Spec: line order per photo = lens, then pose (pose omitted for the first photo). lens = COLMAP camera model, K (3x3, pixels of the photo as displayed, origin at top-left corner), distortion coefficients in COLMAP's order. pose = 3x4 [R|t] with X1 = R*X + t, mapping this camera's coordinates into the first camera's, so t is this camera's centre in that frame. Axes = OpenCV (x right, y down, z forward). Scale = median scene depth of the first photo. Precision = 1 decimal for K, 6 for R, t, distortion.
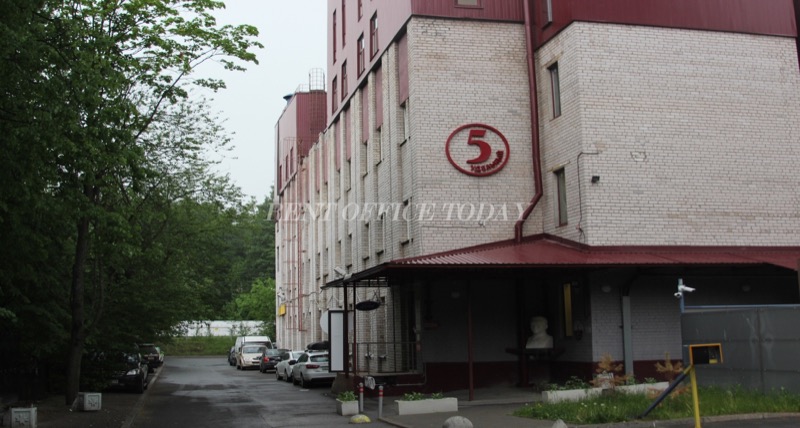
lens RADIAL K [[909.4, 0, 387.6], [0, 909.4, 182.9], [0, 0, 1]] dist [-0.171992, 0.148993]
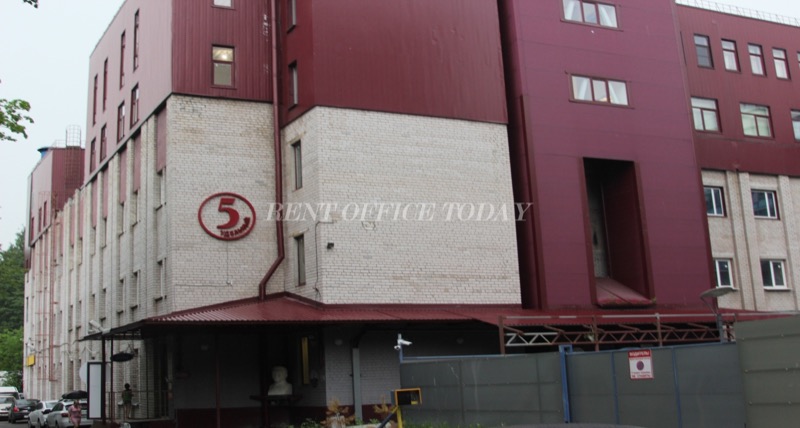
lens RADIAL K [[909.4, 0, 387.6], [0, 909.4, 182.9], [0, 0, 1]] dist [-0.171992, 0.148993]
pose [[0.961801, 0.033166, 0.271734, -0.013833], [-0.019155, 0.998354, -0.054050, -0.020774], [-0.273079, 0.046780, 0.960853, -0.118184]]
